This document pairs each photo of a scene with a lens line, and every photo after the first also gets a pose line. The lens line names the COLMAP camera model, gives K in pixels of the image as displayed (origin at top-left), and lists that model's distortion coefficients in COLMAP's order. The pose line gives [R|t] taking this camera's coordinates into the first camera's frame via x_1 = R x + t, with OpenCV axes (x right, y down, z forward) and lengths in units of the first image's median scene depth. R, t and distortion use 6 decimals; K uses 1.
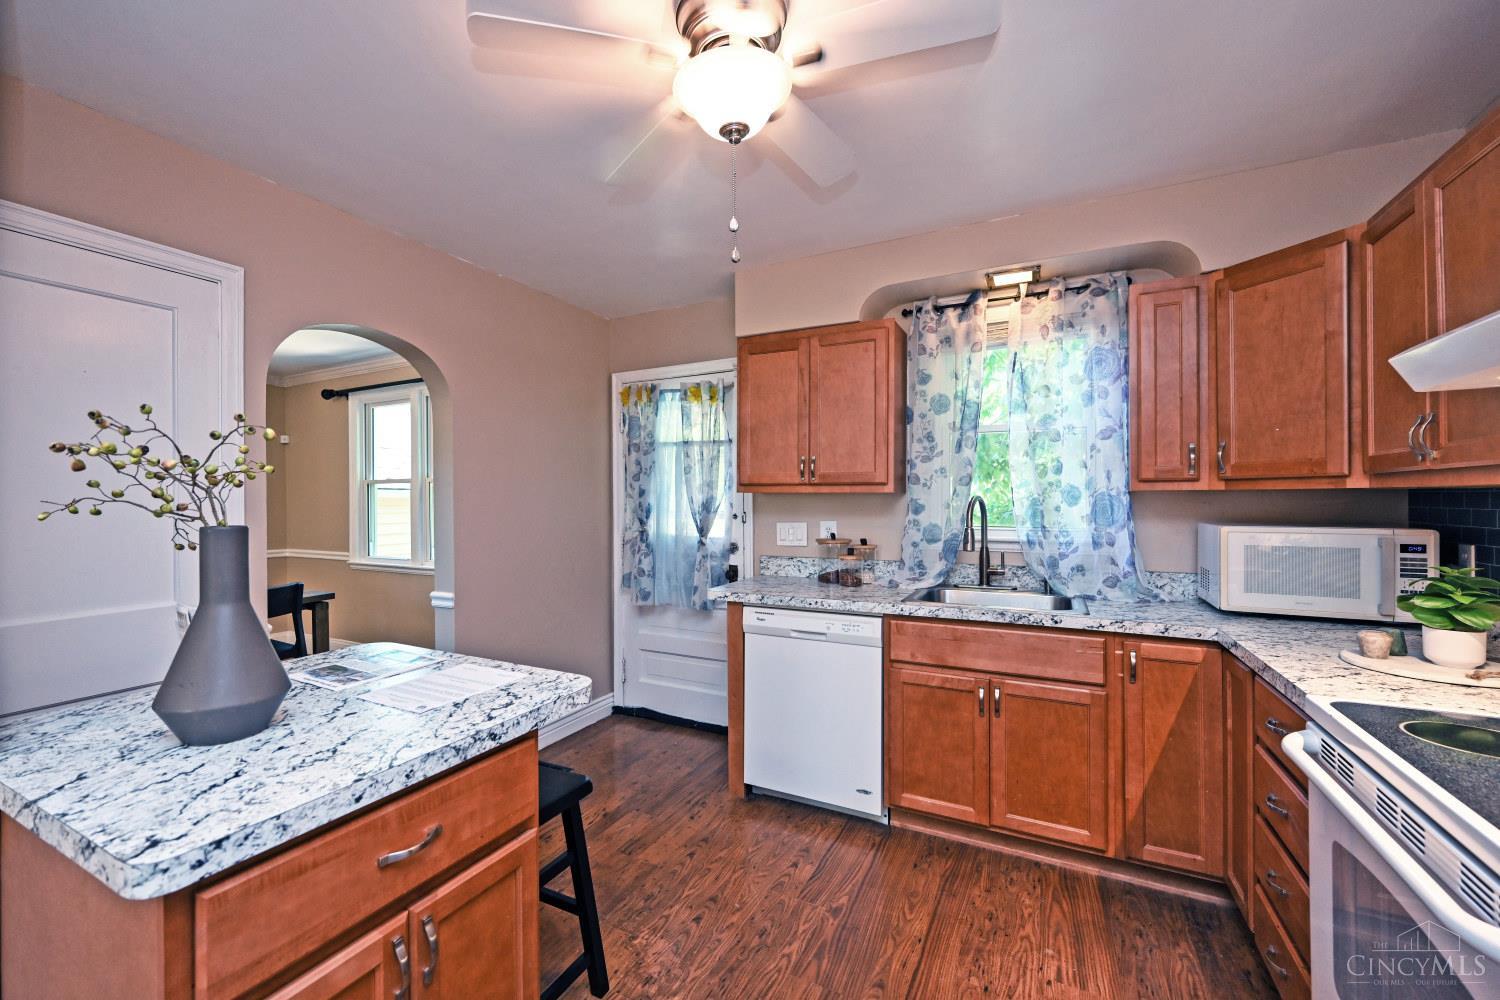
lens RADIAL K [[619.3, 0, 723.0], [0, 619.3, 498.2], [0, 0, 1]] dist [0.000474, 0.000045]
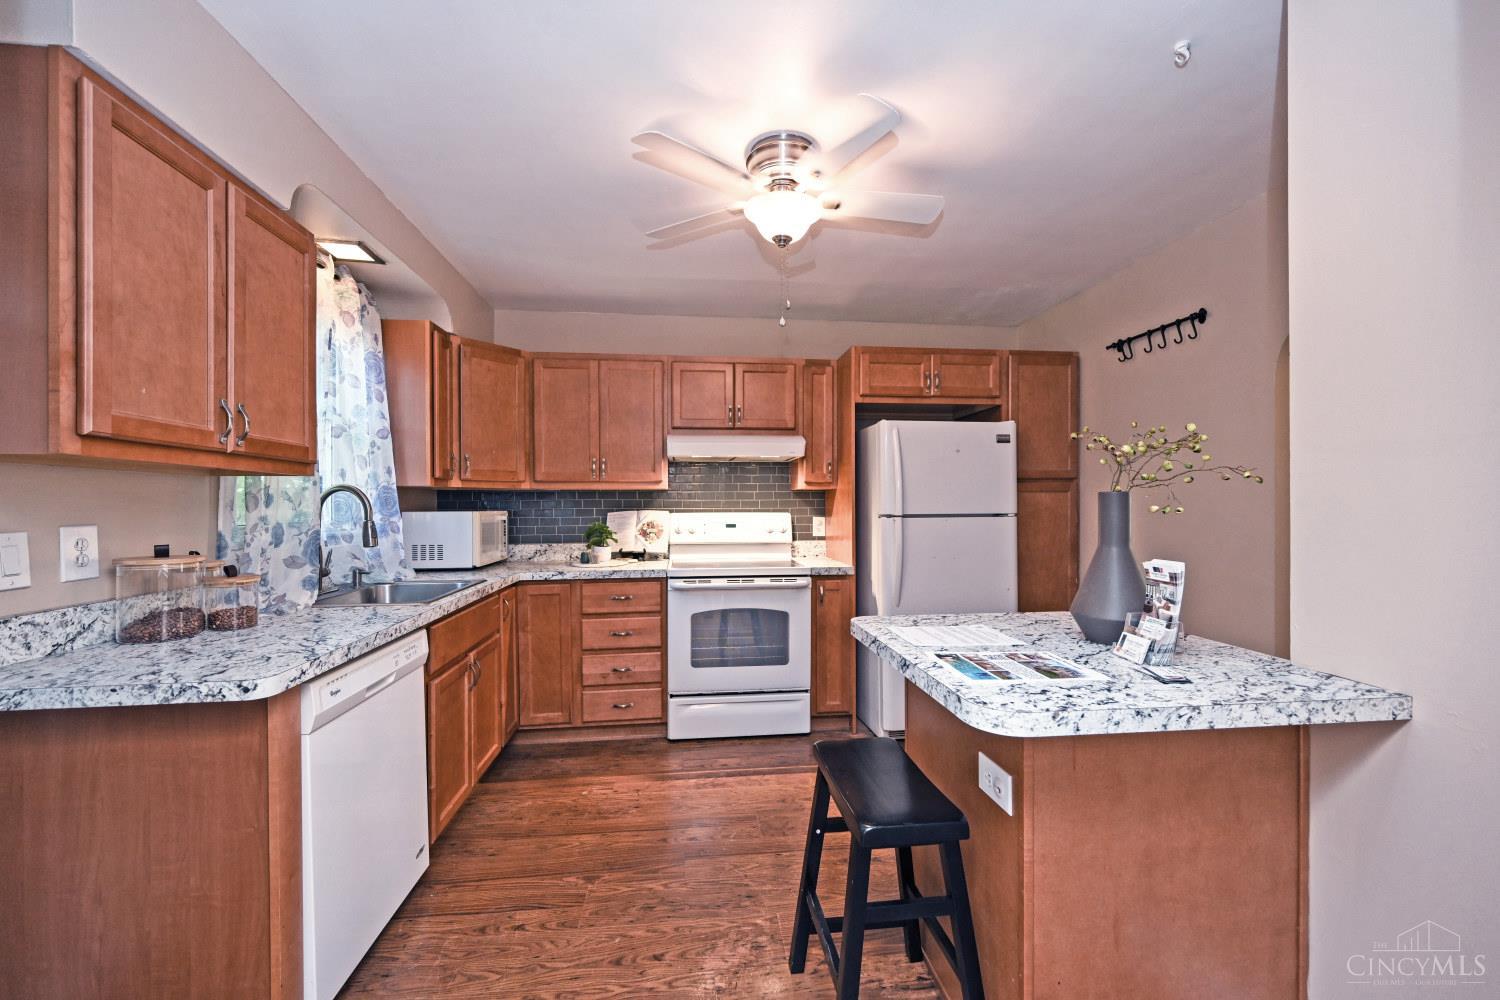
lens RADIAL K [[586.1, 0, 745.4], [0, 586.1, 501.9], [0, 0, 1]] dist [0.001086, 0.000115]
pose [[-0.556112, 0.010579, 0.831040, -0.607206], [0.006214, 0.999944, -0.008571, 0.031170], [-0.831084, 0.000398, -0.556147, 1.020871]]
